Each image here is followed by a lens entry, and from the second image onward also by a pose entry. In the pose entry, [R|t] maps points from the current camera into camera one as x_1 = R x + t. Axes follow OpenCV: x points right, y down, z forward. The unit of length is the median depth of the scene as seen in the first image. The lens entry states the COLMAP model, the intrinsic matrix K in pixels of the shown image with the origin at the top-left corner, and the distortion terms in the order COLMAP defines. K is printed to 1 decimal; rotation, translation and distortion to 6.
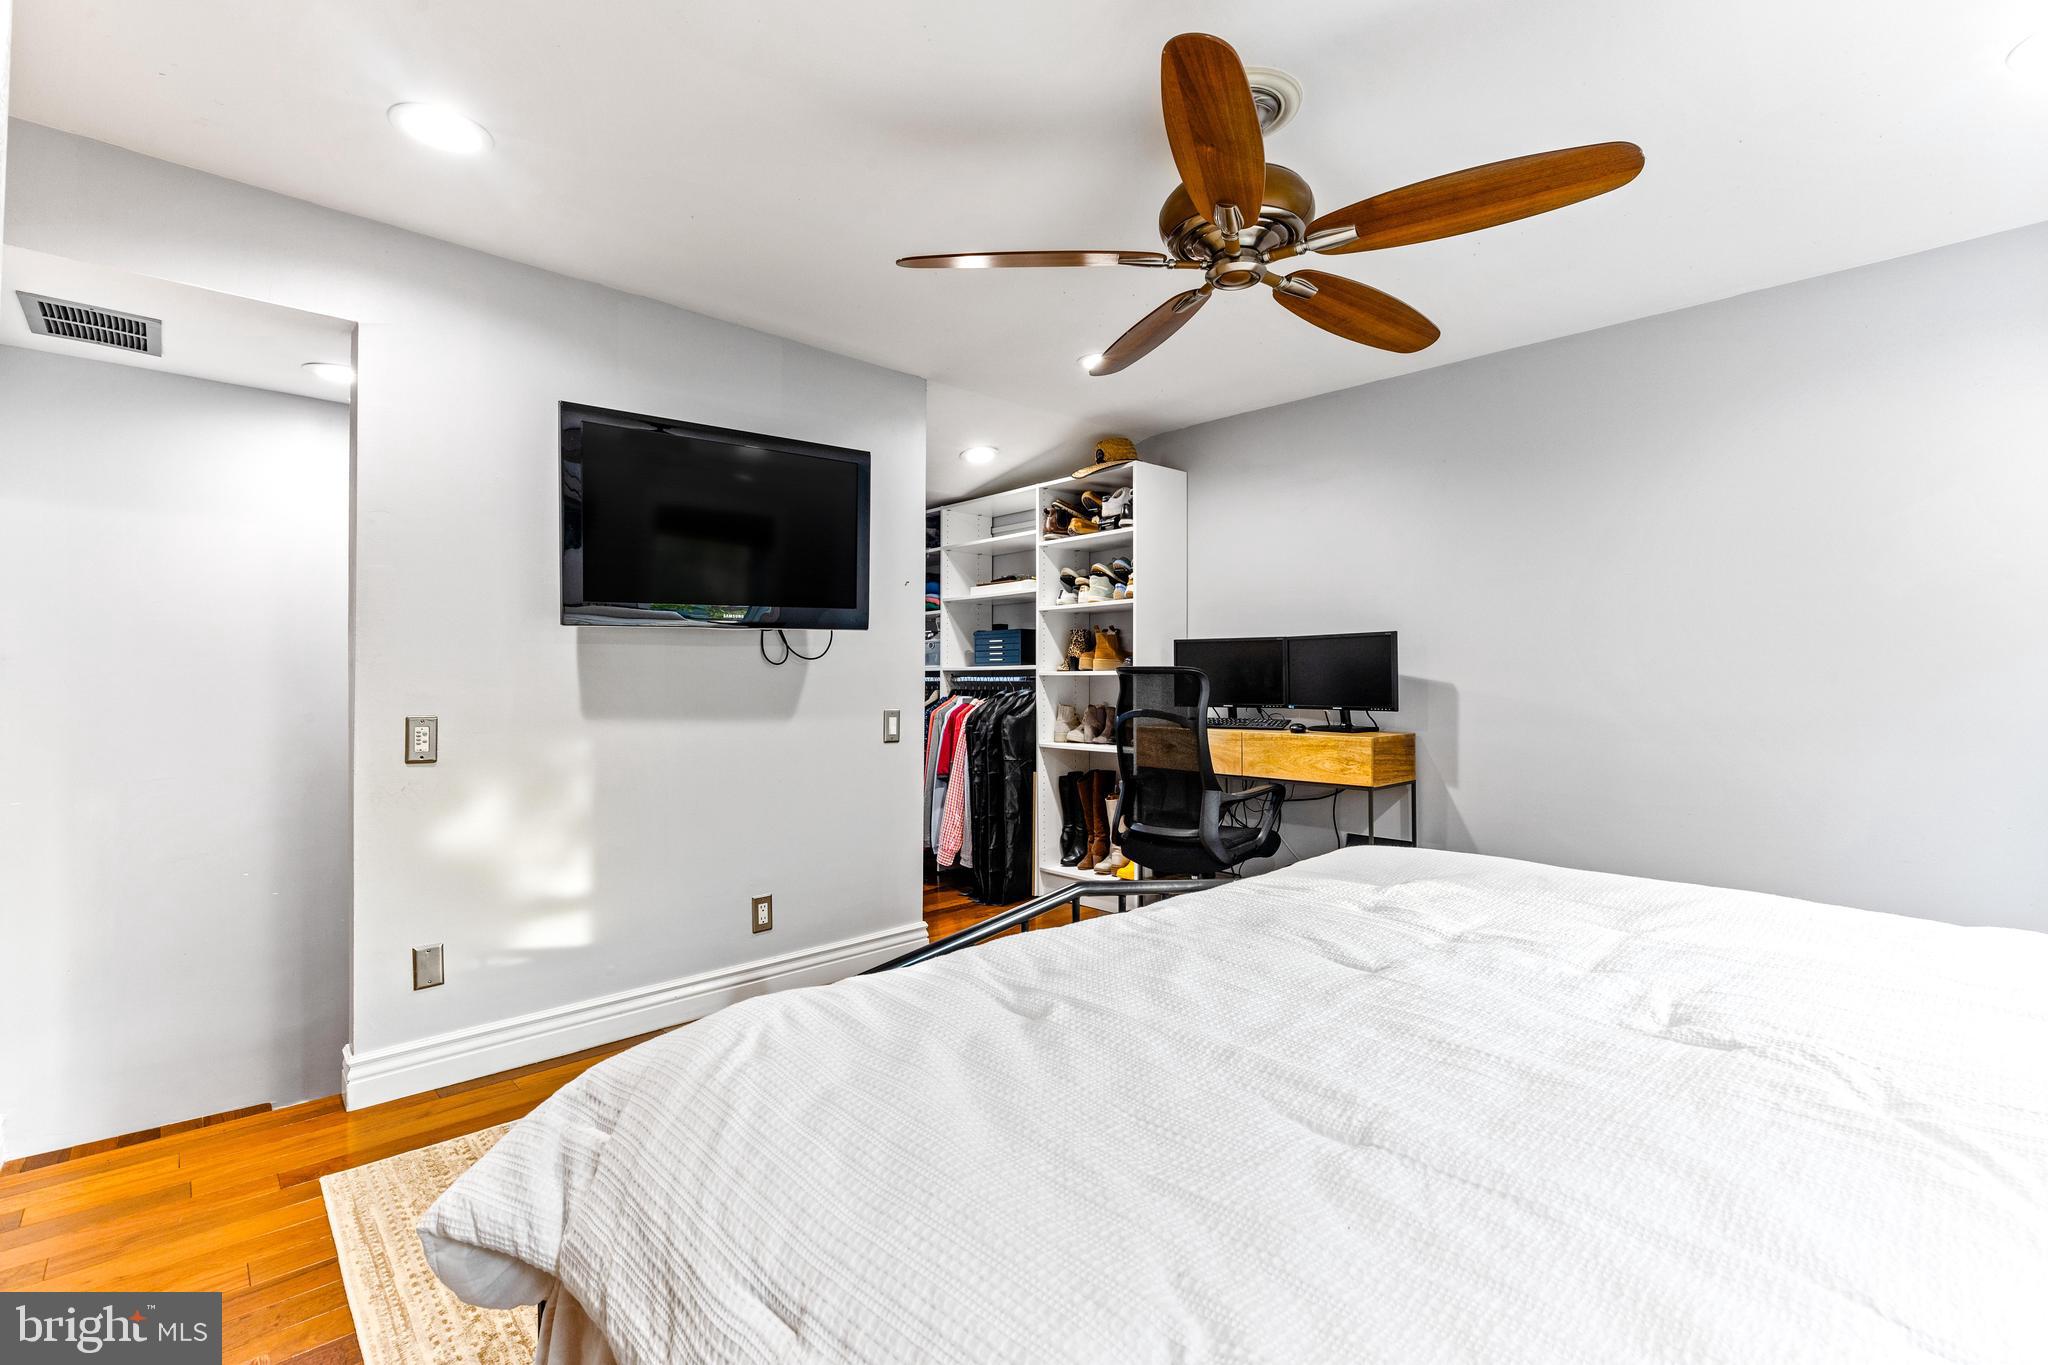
lens RADIAL K [[915.5, 0, 1024.5], [0, 915.5, 673.4], [0, 0, 1]] dist [0.004199, -0.001036]
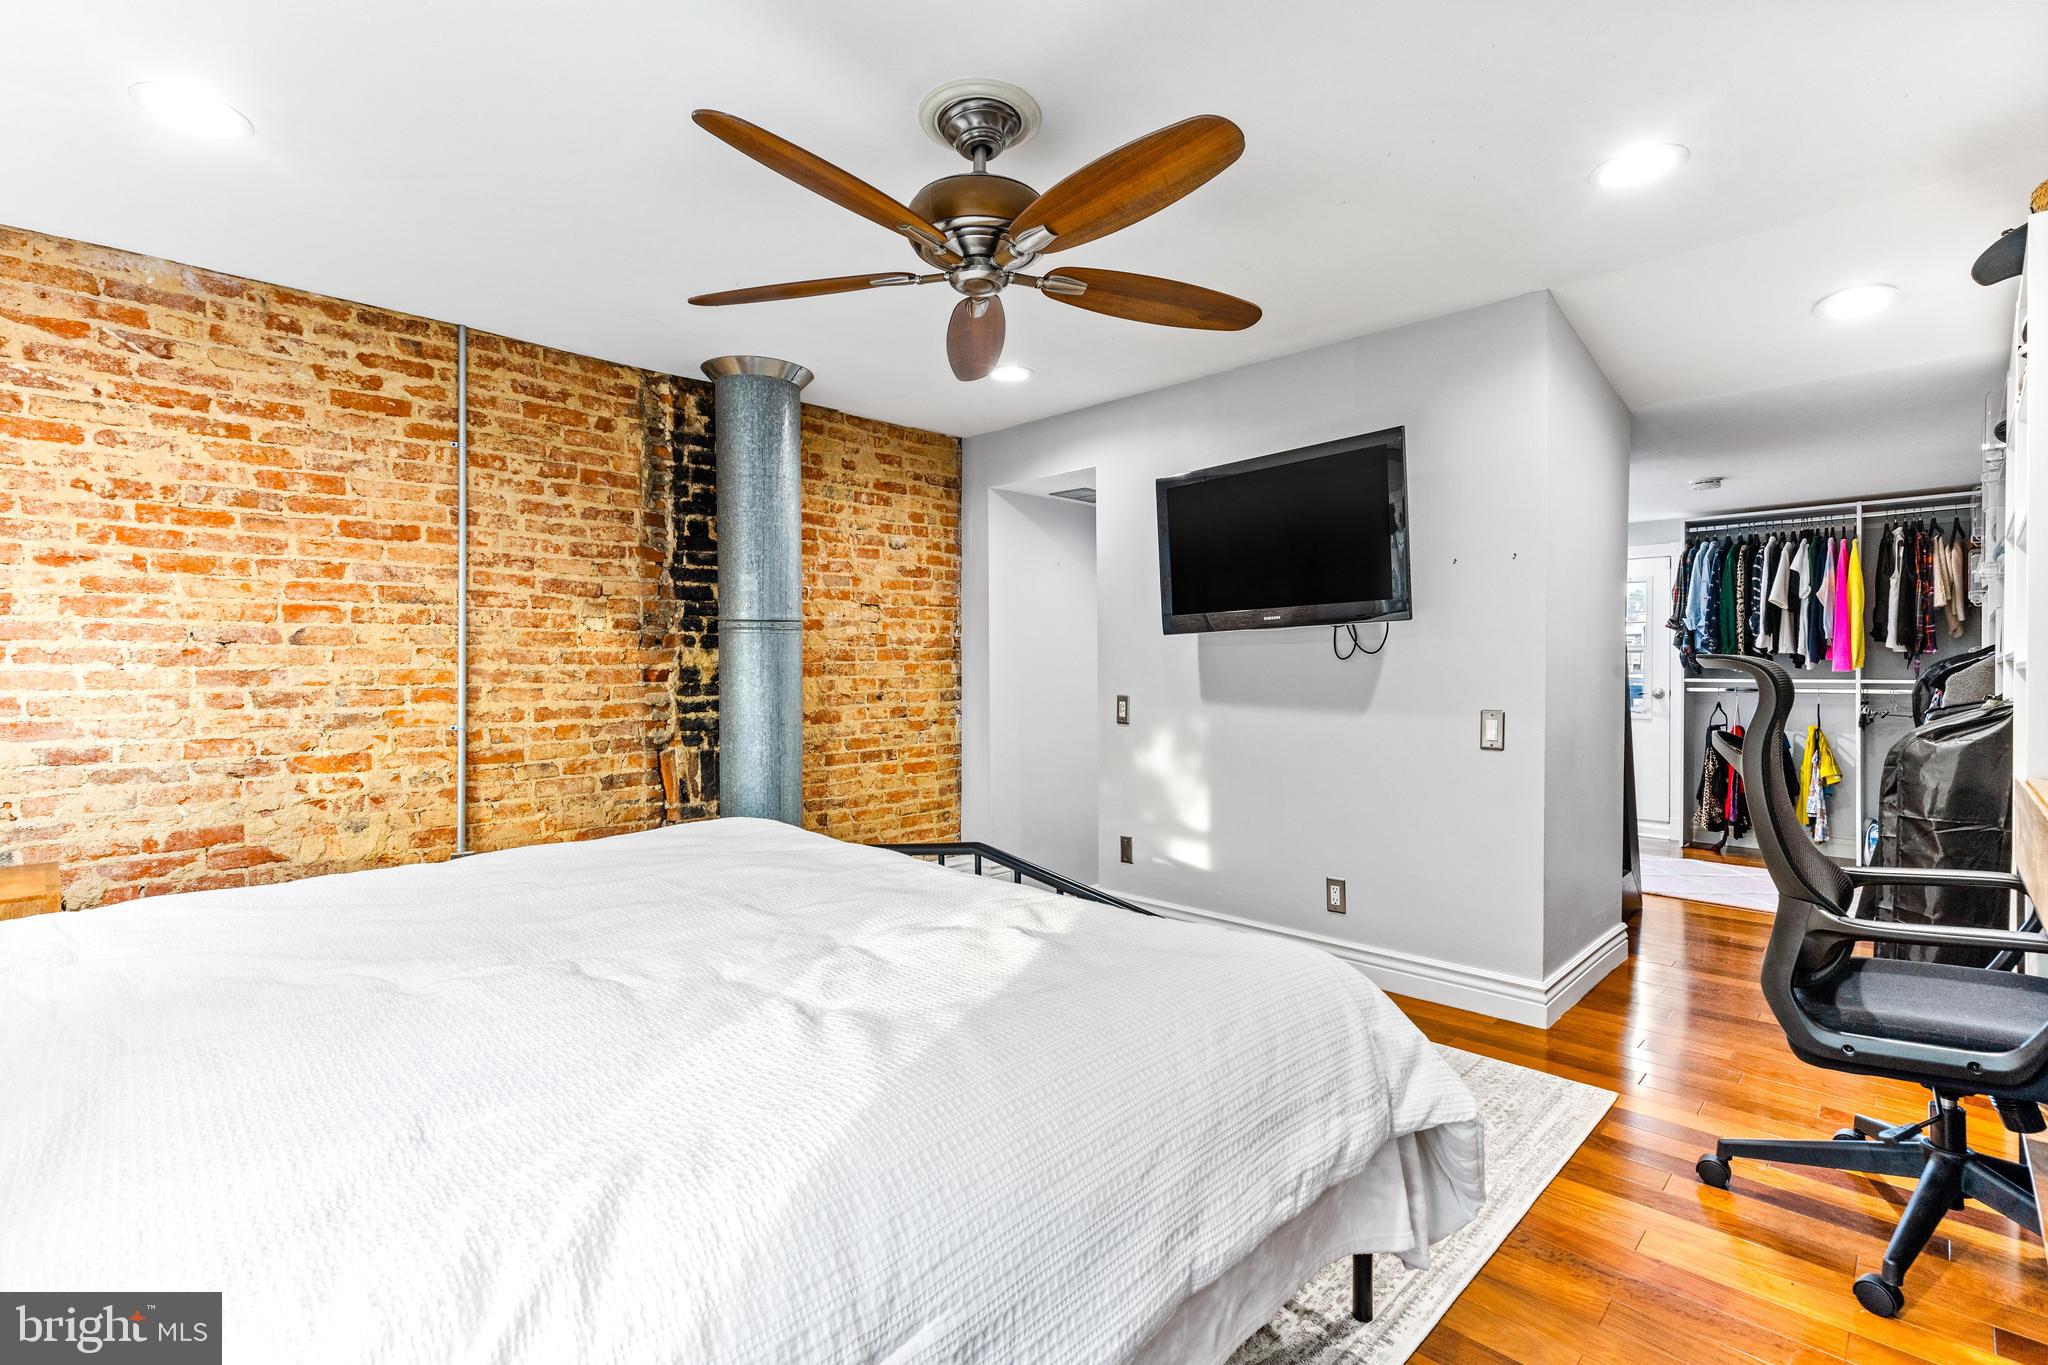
lens RADIAL K [[915.5, 0, 1024.5], [0, 915.5, 673.4], [0, 0, 1]] dist [0.004199, -0.001036]
pose [[0.064380, 0.010494, -0.997870, 0.824474], [-0.009812, 0.999903, 0.009882, 0.000885], [0.997877, 0.009155, 0.064477, 0.643166]]
